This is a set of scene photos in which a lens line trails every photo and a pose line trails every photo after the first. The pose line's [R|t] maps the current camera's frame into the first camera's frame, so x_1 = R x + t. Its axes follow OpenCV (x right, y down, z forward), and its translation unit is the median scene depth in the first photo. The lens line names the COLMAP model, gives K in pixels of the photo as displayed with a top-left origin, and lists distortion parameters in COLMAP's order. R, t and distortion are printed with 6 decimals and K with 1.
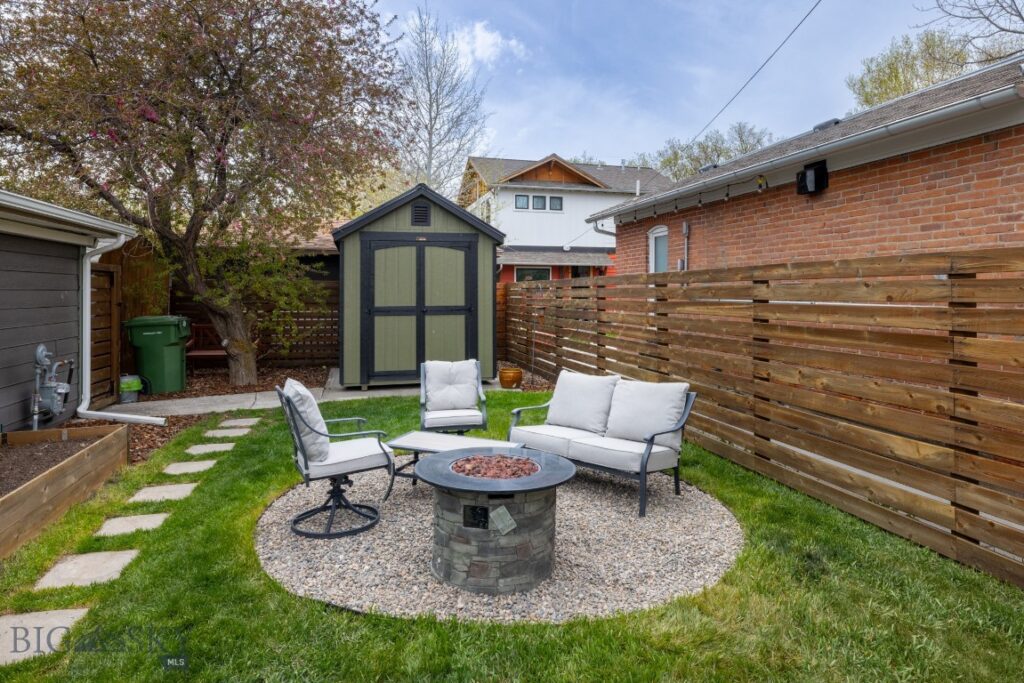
lens RADIAL K [[589.6, 0, 510.6], [0, 589.6, 276.6], [0, 0, 1]] dist [-0.000236, -0.000249]
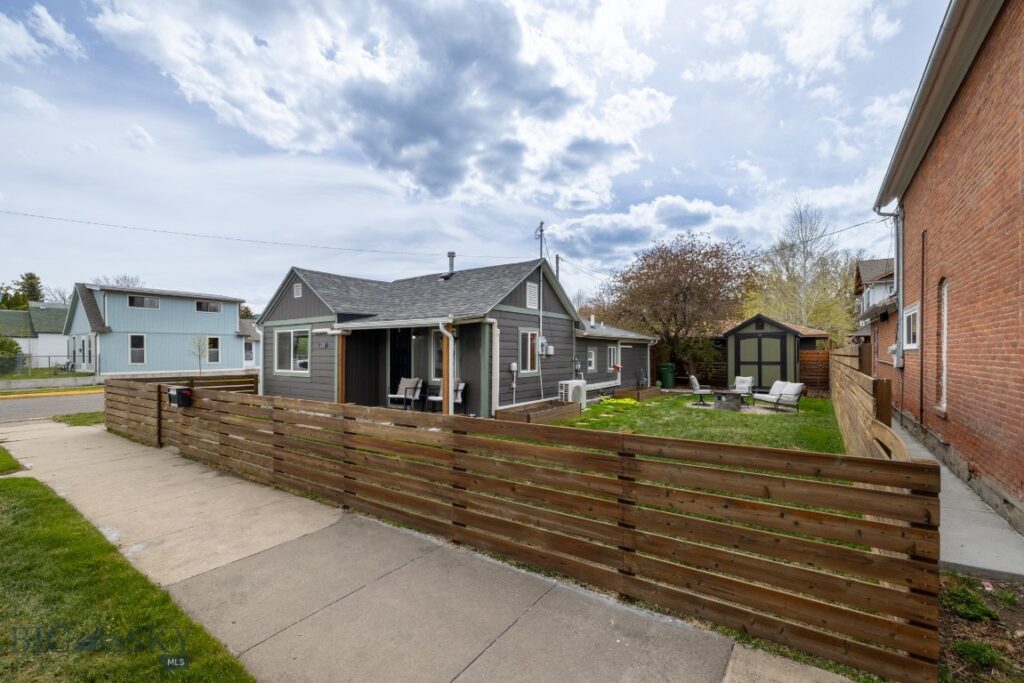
lens RADIAL K [[436.5, 0, 521.8], [0, 436.5, 361.6], [0, 0, 1]] dist [0.011440, -0.000310]
pose [[0.656686, 0.015995, -0.753994, 0.612317], [0.020801, 0.999011, 0.039309, -0.046219], [0.753877, -0.041497, 0.655704, -1.038272]]
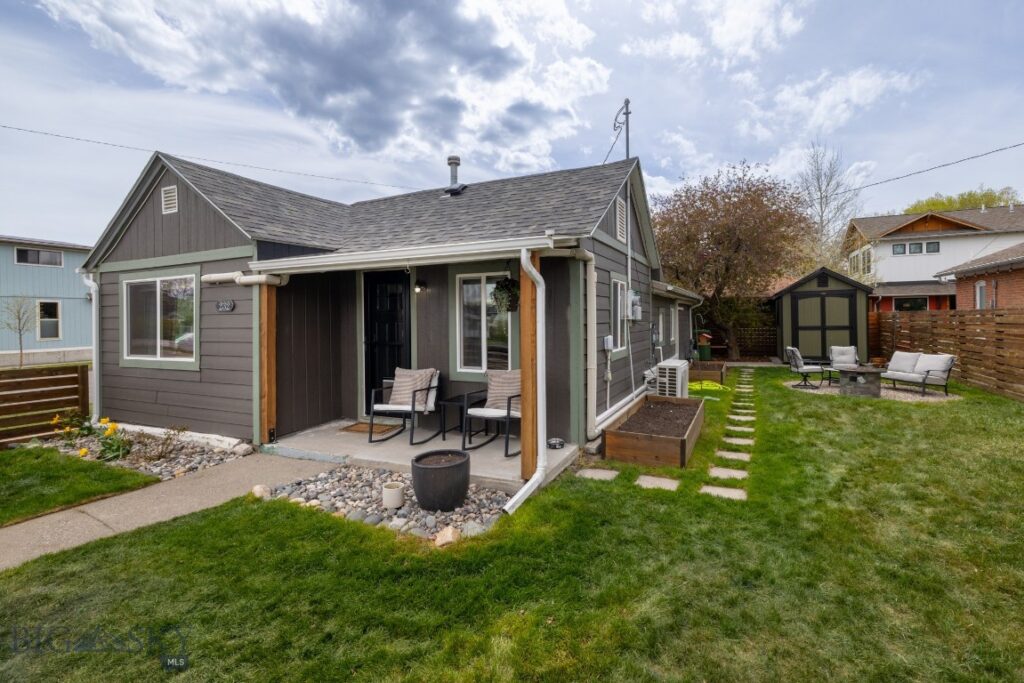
lens RADIAL K [[450.4, 0, 544.1], [0, 450.4, 318.3], [0, 0, 1]] dist [0.000944, -0.000068]
pose [[0.782016, -0.009425, -0.623186, 0.068897], [0.028872, 0.999360, 0.021117, -0.039069], [0.622589, -0.034506, 0.781788, -0.870406]]
